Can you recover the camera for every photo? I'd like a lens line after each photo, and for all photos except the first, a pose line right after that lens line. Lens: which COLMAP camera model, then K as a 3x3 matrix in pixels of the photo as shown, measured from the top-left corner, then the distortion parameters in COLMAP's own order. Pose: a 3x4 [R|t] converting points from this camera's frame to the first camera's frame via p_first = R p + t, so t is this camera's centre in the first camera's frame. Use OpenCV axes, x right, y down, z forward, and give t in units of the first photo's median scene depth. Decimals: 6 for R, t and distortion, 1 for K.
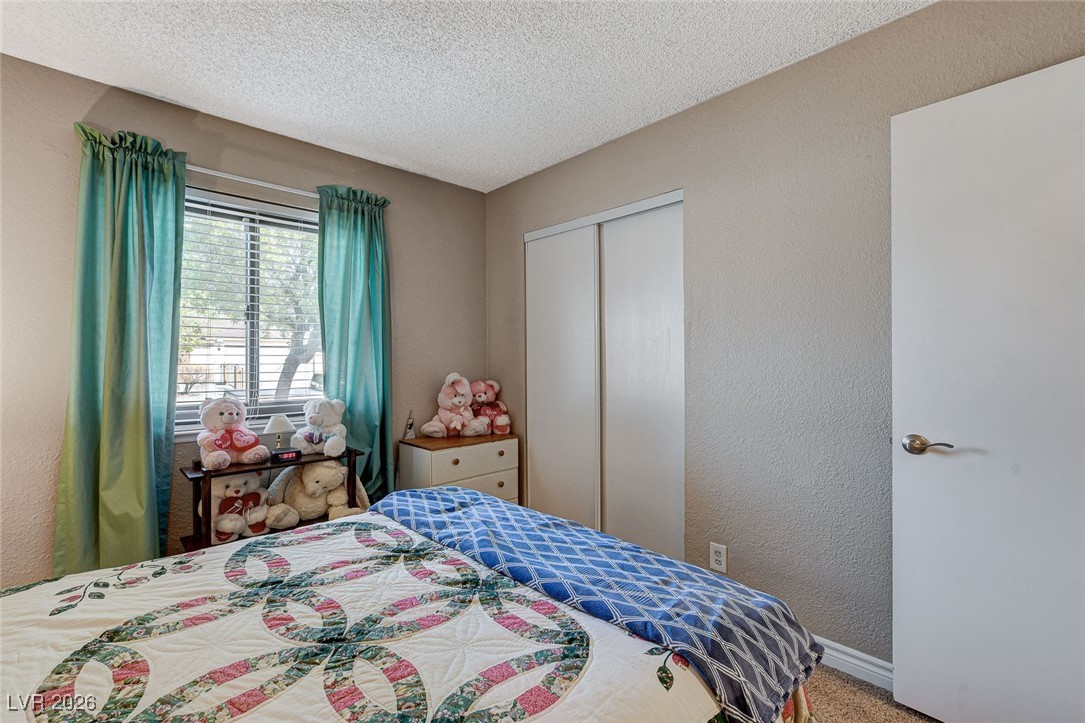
lens RADIAL K [[478.3, 0, 544.2], [0, 478.3, 360.4], [0, 0, 1]] dist [-0.017923, 0.002984]
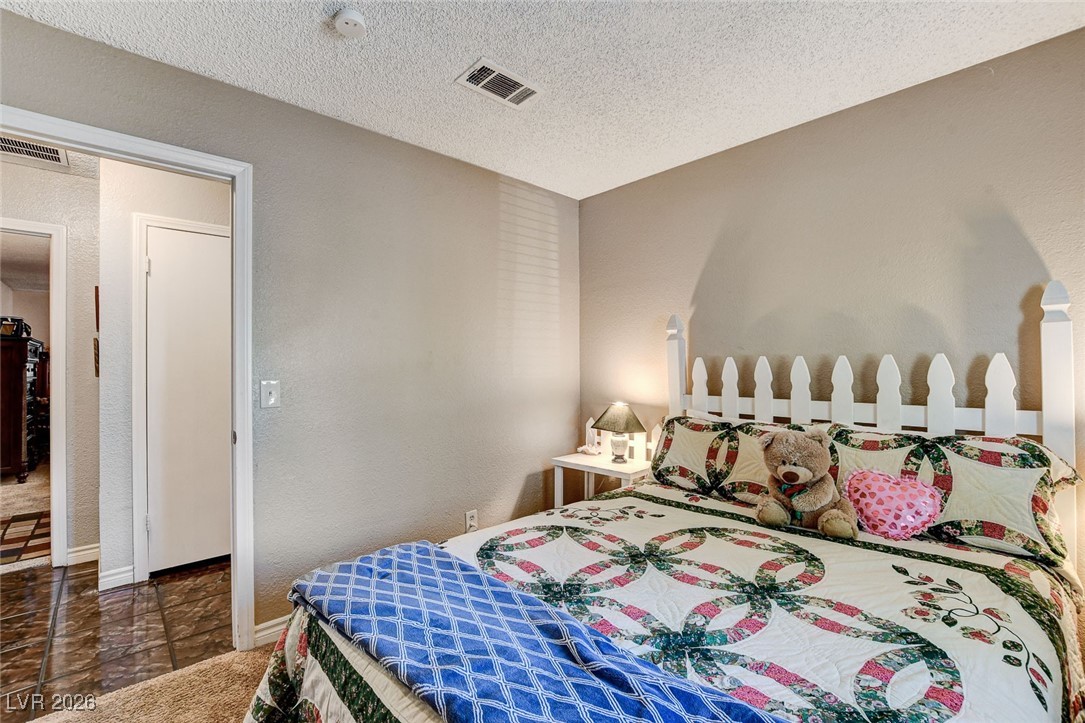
lens RADIAL K [[478.3, 0, 538.9], [0, 478.3, 356.2], [0, 0, 1]] dist [-0.017923, 0.002984]
pose [[-0.999751, 0.012116, 0.018726, -0.119743], [0.012096, 0.999926, -0.001149, -0.031256], [-0.018739, -0.000922, -0.999824, 2.202367]]
